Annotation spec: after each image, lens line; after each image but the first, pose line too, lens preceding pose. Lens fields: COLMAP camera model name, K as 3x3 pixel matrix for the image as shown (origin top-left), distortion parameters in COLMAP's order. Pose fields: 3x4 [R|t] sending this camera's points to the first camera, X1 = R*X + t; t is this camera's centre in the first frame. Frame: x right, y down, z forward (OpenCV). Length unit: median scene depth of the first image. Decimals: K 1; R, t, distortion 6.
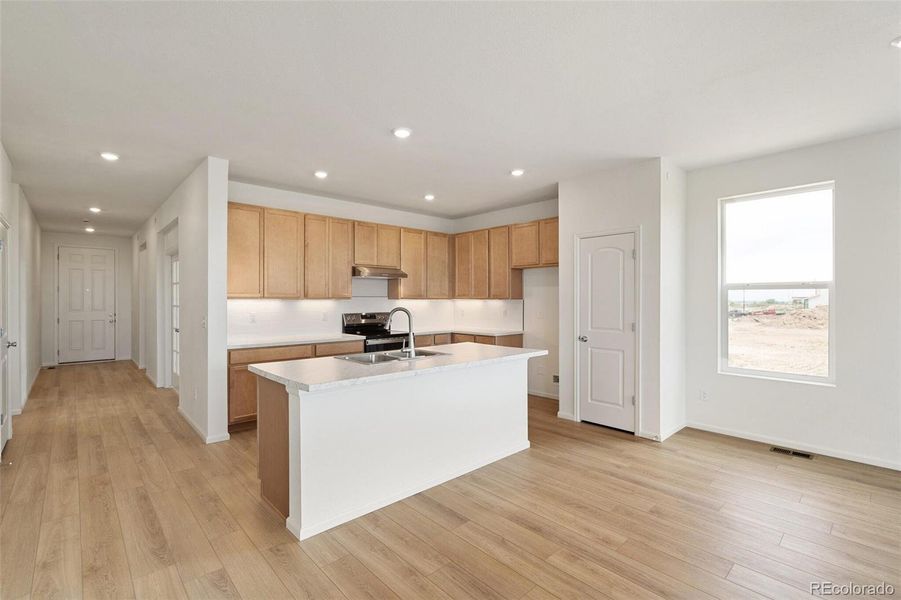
lens RADIAL K [[405.7, 0, 450.5], [0, 405.7, 300.0], [0, 0, 1]] dist [-0.022000, -0.000023]
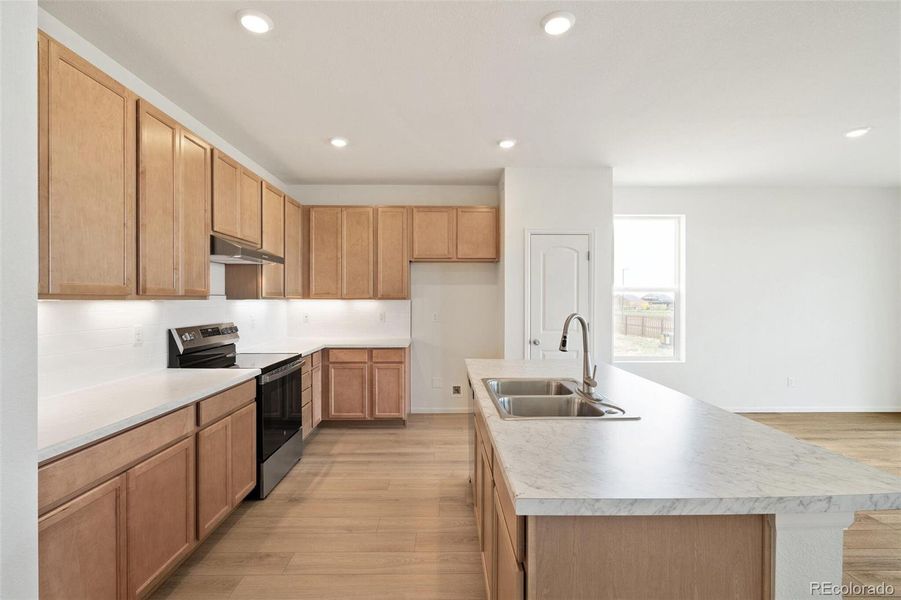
lens RADIAL K [[404.7, 0, 450.5], [0, 404.7, 300.0], [0, 0, 1]] dist [-0.000037, 0.000109]
pose [[0.669175, -0.000428, 0.743105, -0.392894], [0.000603, 1.000000, 0.000033, -0.001136], [-0.743105, 0.000426, 0.669175, 0.407175]]
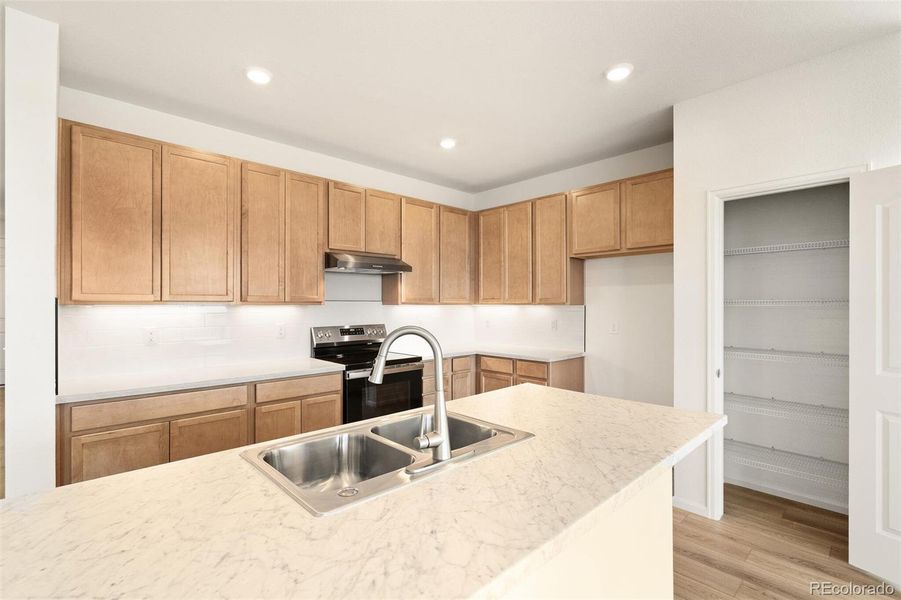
lens RADIAL K [[412.6, 0, 450.5], [0, 412.6, 300.0], [0, 0, 1]] dist [0.001305, 0.000298]
pose [[0.999969, -0.000356, 0.007812, -0.049370], [0.000456, 0.999917, -0.012882, -0.000902], [-0.007807, 0.012886, 0.999887, 0.335411]]
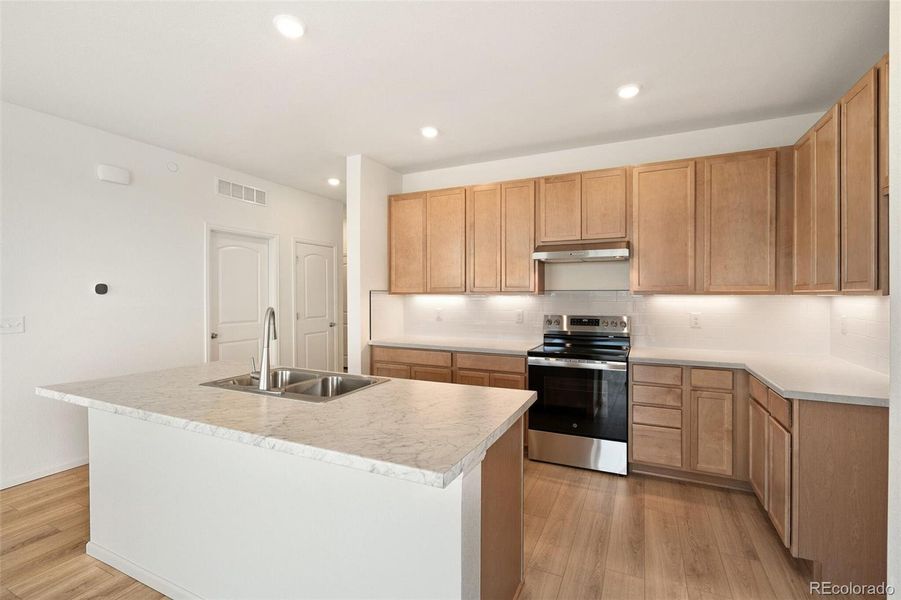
lens RADIAL K [[412.6, 0, 450.5], [0, 412.6, 300.0], [0, 0, 1]] dist [0.001305, 0.000298]
pose [[0.366153, 0.012192, -0.930475, 0.328888], [-0.002903, 0.999924, 0.011959, -0.000663], [0.930550, -0.001677, 0.366161, 0.572741]]
